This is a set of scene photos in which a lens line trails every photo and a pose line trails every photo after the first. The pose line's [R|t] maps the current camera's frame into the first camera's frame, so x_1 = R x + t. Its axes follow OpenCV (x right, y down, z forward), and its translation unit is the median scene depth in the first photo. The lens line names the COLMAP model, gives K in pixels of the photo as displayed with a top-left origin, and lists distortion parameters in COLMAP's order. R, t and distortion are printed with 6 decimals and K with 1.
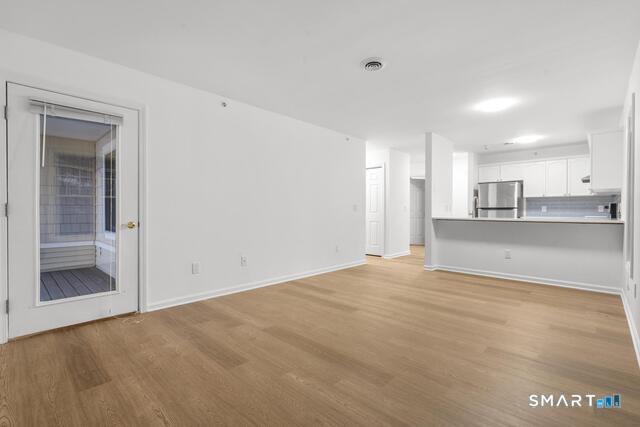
lens RADIAL K [[296.8, 0, 320.0], [0, 296.8, 213.5], [0, 0, 1]] dist [-0.000987, 0.000376]
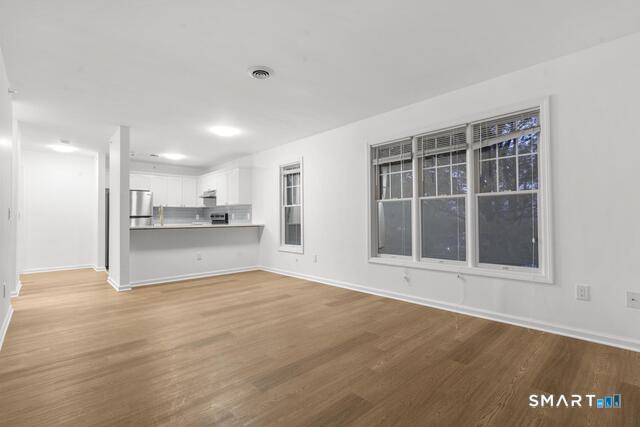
lens RADIAL K [[294.2, 0, 318.1], [0, 294.2, 213.5], [0, 0, 1]] dist [0.003288, 0.000691]
pose [[0.065218, 0.014540, 0.997765, -0.374567], [0.014006, 0.999782, -0.015485, -0.003979], [-0.997773, 0.014984, 0.065001, 0.350265]]
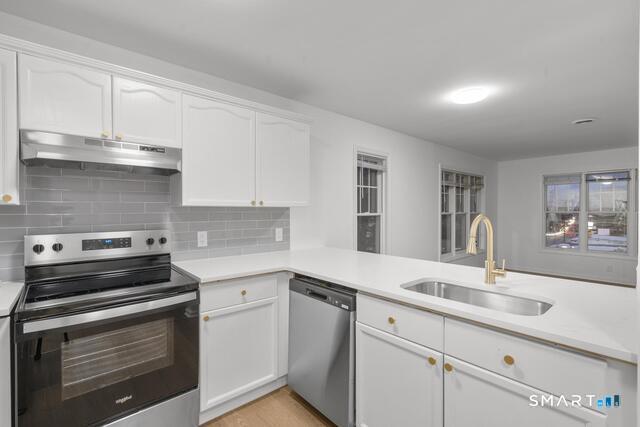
lens RADIAL K [[294.2, 0, 318.1], [0, 294.2, 213.5], [0, 0, 1]] dist [0.003288, 0.000691]
pose [[-0.994876, -0.004749, 0.100990, 0.573187], [-0.002879, 0.999822, 0.018654, -0.056066], [-0.101061, 0.018267, -0.994713, 1.137018]]
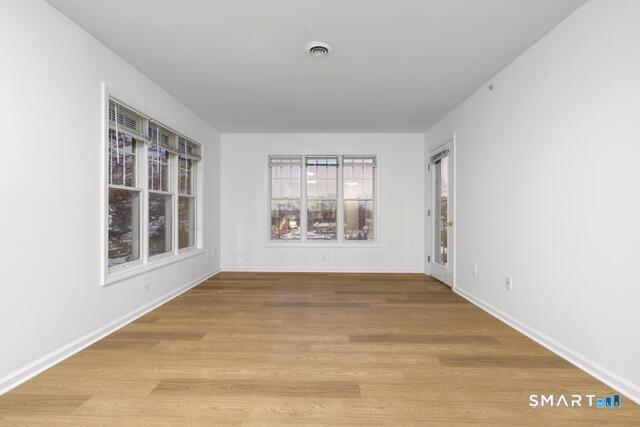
lens RADIAL K [[296.8, 0, 320.0], [0, 296.8, 213.5], [0, 0, 1]] dist [-0.000987, 0.000376]
pose [[-0.745446, -0.005291, -0.666545, 0.361443], [-0.012812, 0.999897, 0.006392, -0.004827], [0.666442, 0.013305, -0.745438, 0.781661]]
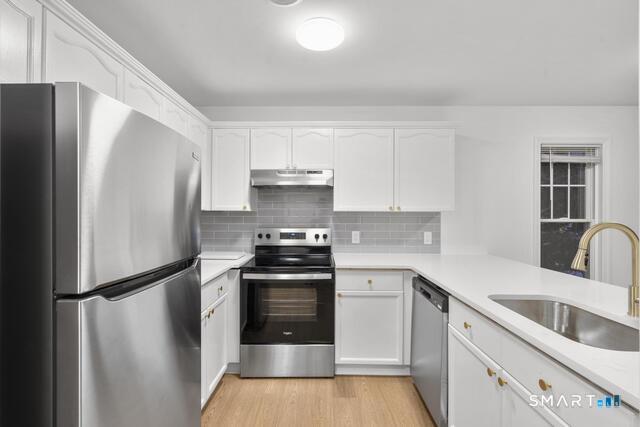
lens RADIAL K [[294.2, 0, 318.1], [0, 294.2, 213.5], [0, 0, 1]] dist [0.003288, 0.000691]
pose [[-0.675667, -0.005546, 0.737186, 0.442997], [-0.001074, 0.999978, 0.006539, -0.057413], [-0.737206, 0.003626, -0.675658, 1.144789]]
